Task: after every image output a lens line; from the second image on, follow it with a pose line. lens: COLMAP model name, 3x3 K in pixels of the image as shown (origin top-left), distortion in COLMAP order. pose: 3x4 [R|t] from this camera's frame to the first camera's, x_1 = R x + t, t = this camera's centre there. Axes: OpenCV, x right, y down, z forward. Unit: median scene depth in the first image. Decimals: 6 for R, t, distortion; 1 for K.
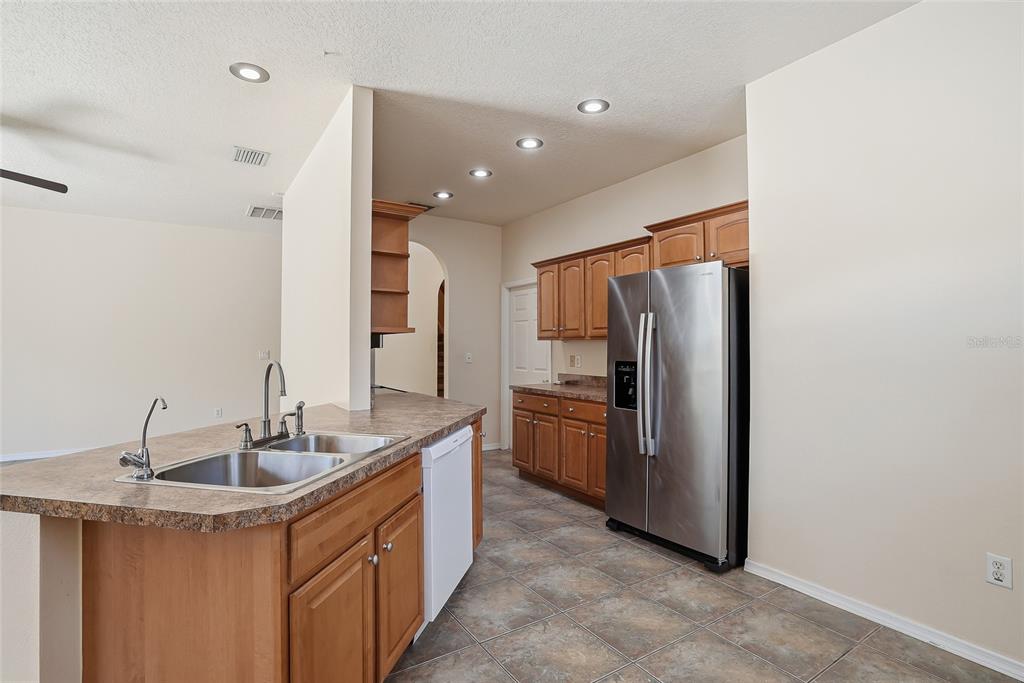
lens RADIAL K [[490.5, 0, 512.0], [0, 490.5, 341.5], [0, 0, 1]] dist [-0.058417, 0.025606]
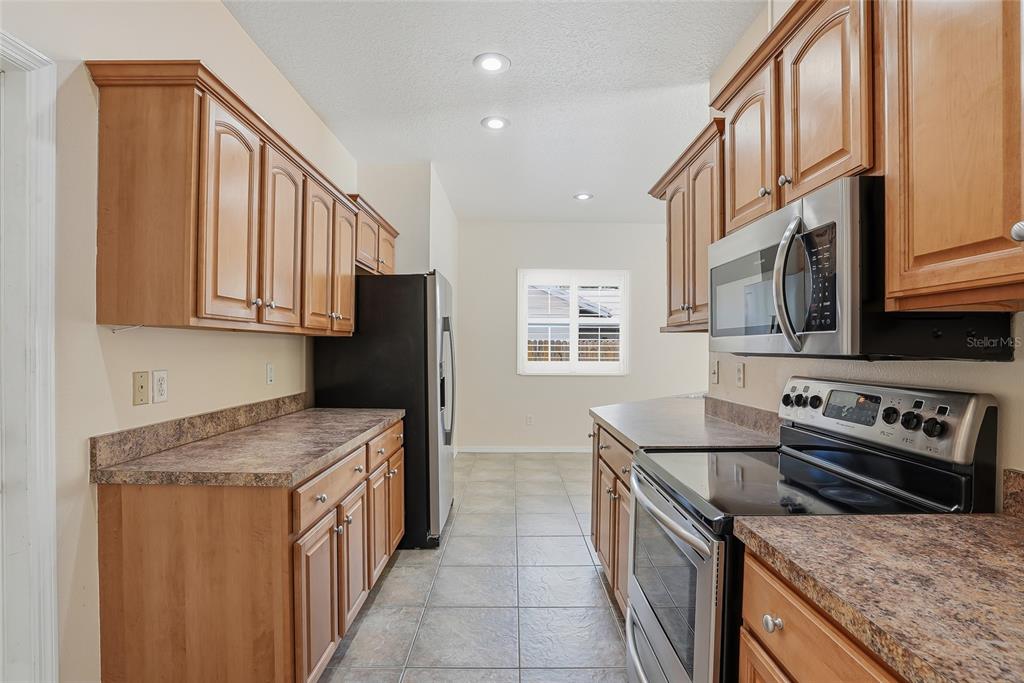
lens RADIAL K [[481.1, 0, 510.6], [0, 481.1, 350.9], [0, 0, 1]] dist [-0.058410, 0.022325]
pose [[-0.837992, -0.002235, 0.545678, -0.370597], [-0.006499, 0.999962, -0.005885, 0.019481], [-0.545644, -0.008478, -0.837974, 1.546484]]
